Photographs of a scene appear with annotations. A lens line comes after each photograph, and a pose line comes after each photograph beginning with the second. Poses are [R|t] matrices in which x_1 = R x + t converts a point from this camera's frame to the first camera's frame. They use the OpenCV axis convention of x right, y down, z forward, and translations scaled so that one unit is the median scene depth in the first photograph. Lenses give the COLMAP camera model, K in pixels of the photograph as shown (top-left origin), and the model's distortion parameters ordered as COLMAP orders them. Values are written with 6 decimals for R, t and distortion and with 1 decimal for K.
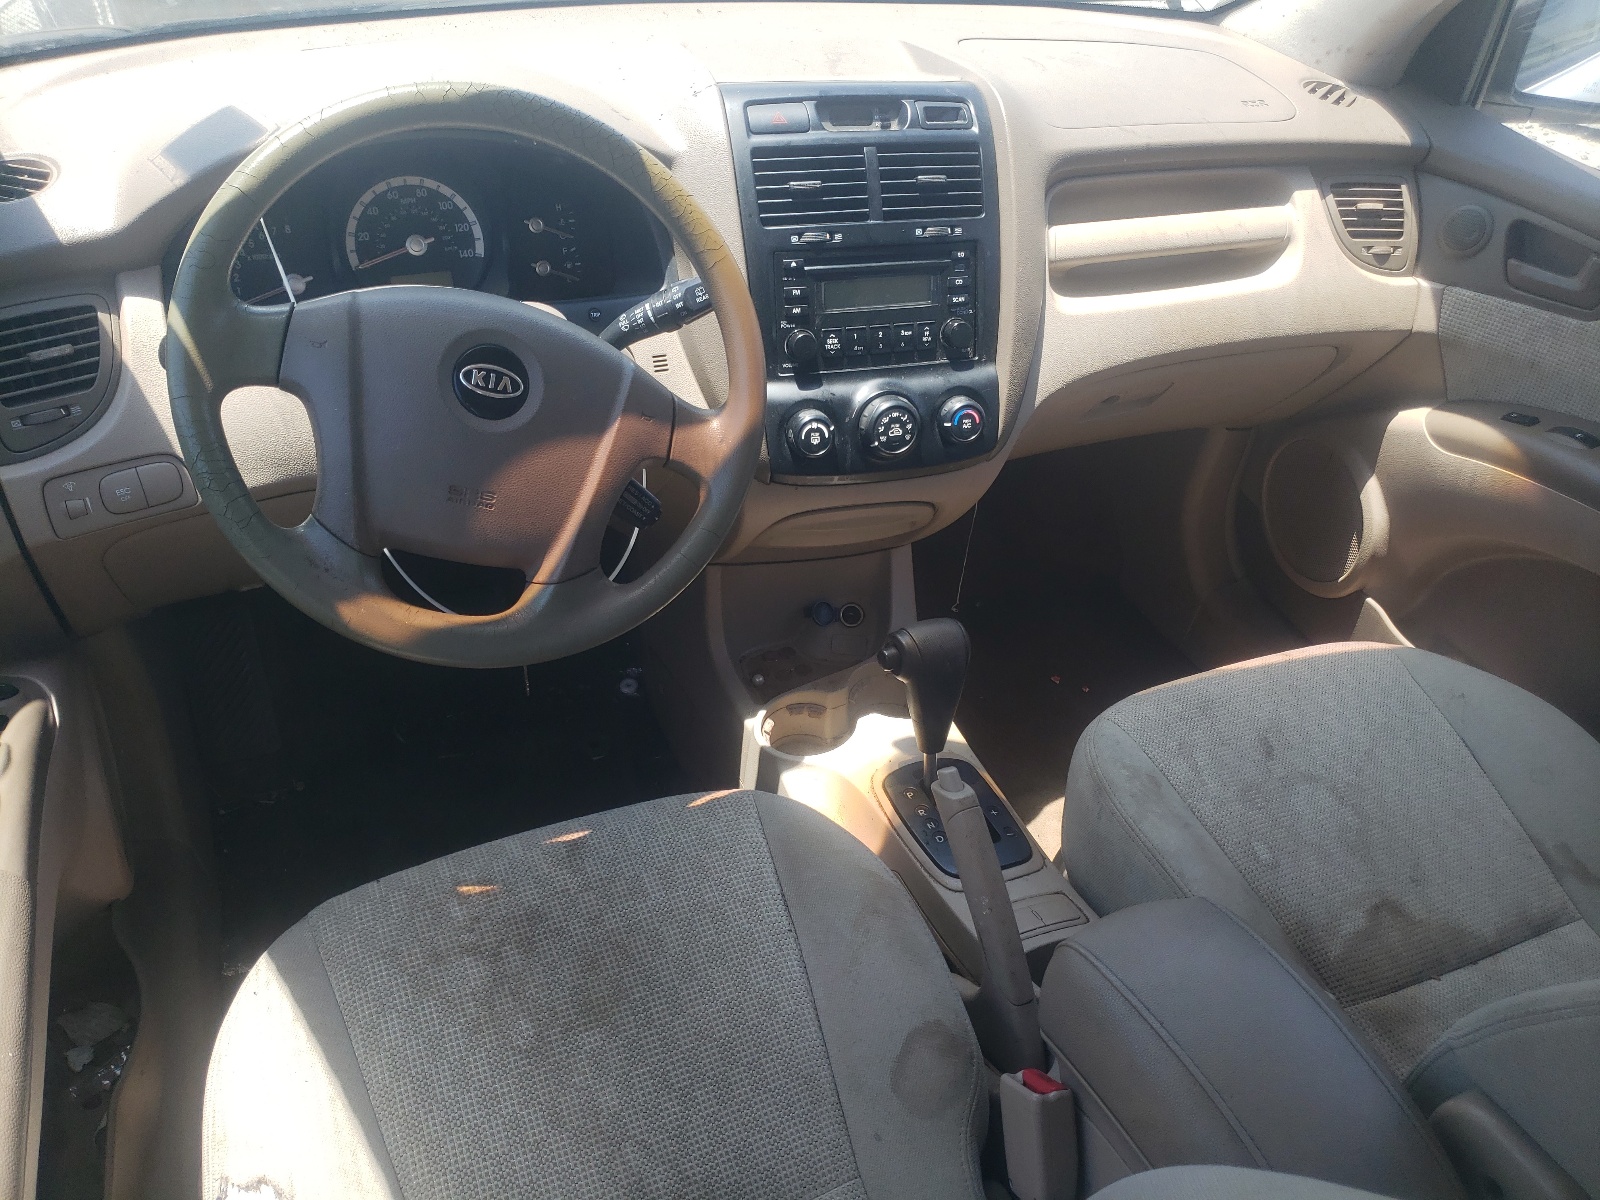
lens RADIAL K [[1175.4, 0, 800.0], [0, 1175.4, 600.0], [0, 0, 1]] dist [-0.003280, -0.003146]
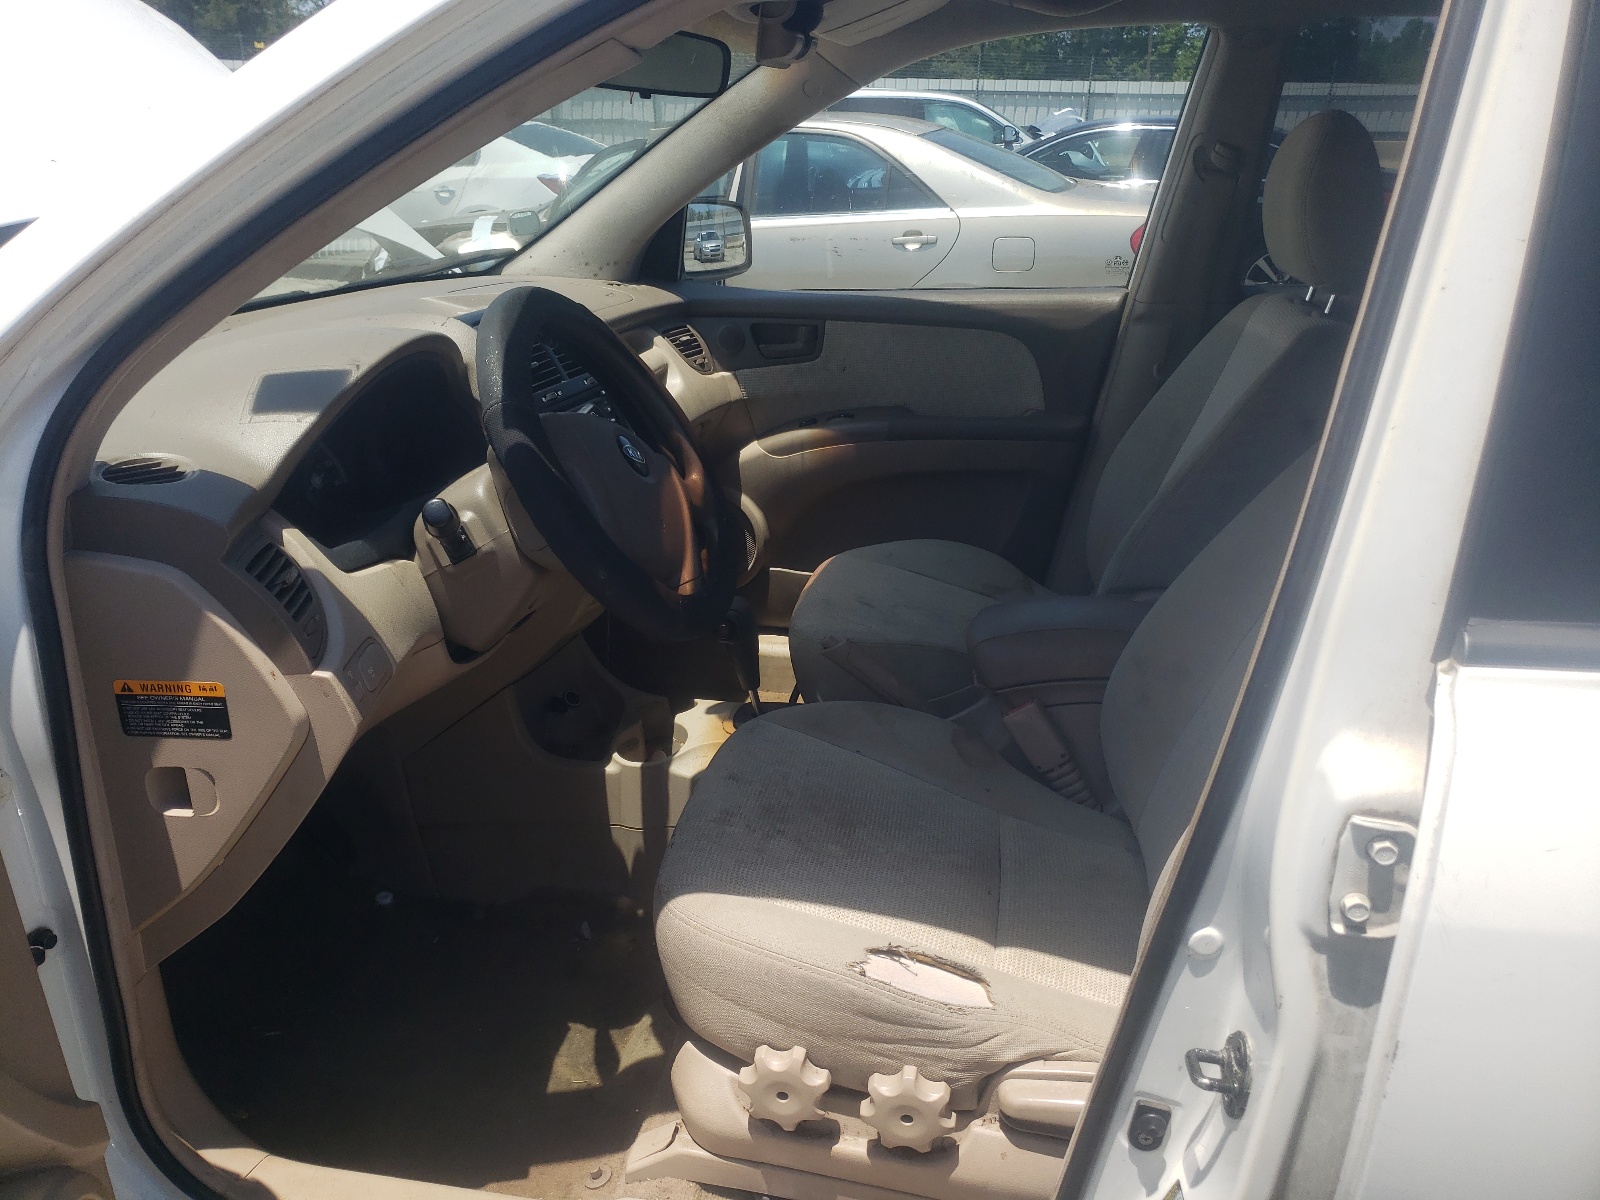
lens RADIAL K [[1175.4, 0, 800.0], [0, 1175.4, 600.0], [0, 0, 1]] dist [-0.003280, -0.003146]
pose [[0.526719, -0.354017, 0.772813, -1.139744], [0.539123, 0.842028, 0.018279, 0.045011], [-0.657201, 0.407014, 0.634371, -0.016229]]
